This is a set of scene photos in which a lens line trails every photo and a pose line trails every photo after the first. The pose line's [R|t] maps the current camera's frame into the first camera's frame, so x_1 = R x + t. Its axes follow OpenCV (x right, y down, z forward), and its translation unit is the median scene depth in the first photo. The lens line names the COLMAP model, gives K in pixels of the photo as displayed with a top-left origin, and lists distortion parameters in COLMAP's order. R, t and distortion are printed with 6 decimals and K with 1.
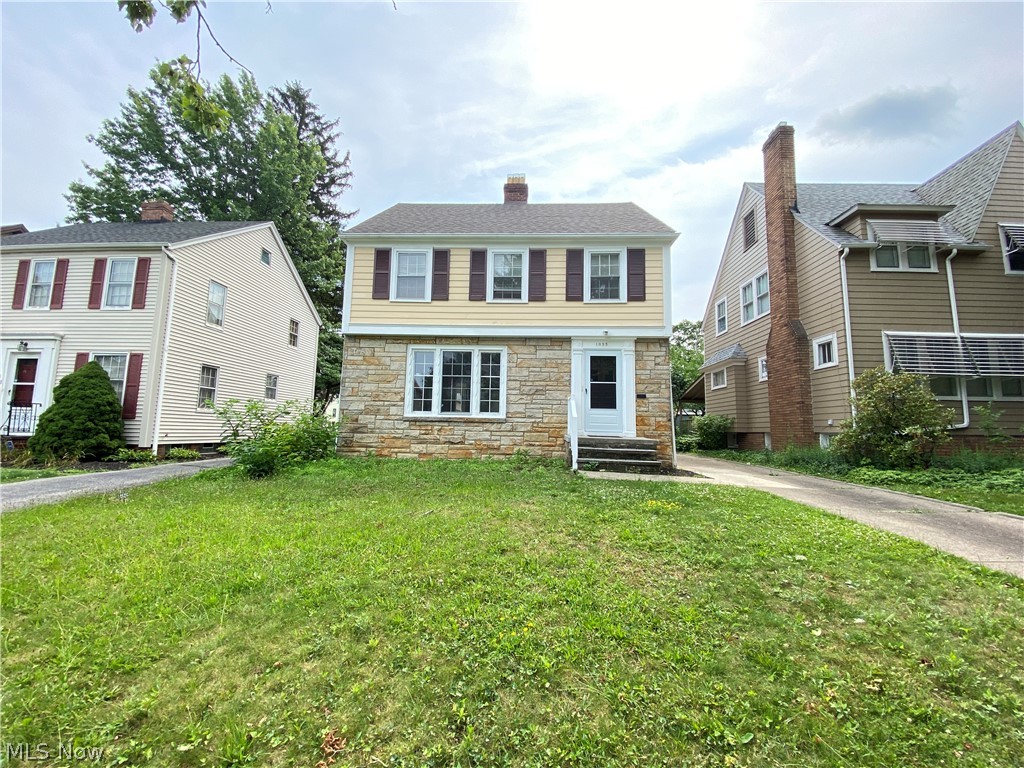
lens RADIAL K [[419.8, 0, 513.9], [0, 419.8, 380.6], [0, 0, 1]] dist [0.002807, -0.000388]
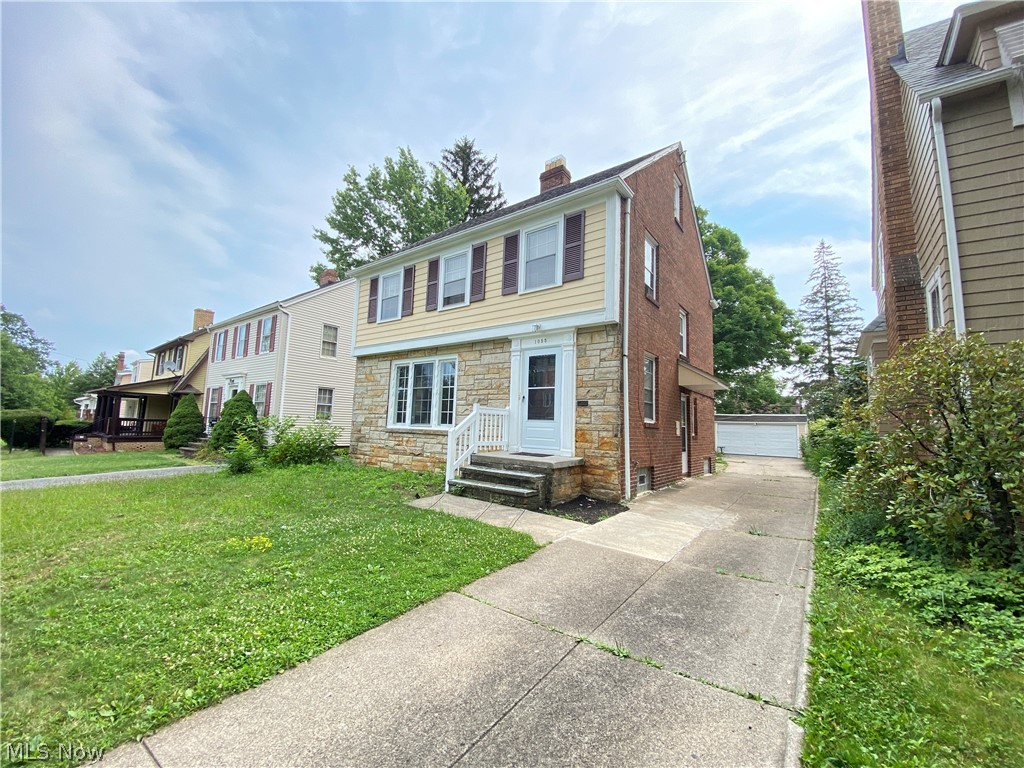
lens RADIAL K [[419.8, 0, 516.6], [0, 419.8, 384.5], [0, 0, 1]] dist [0.002807, -0.000388]
pose [[0.826052, -0.051845, -0.561204, 0.626480], [0.050364, 0.998567, -0.018117, 0.010397], [0.561339, -0.013299, 0.827479, 0.298334]]
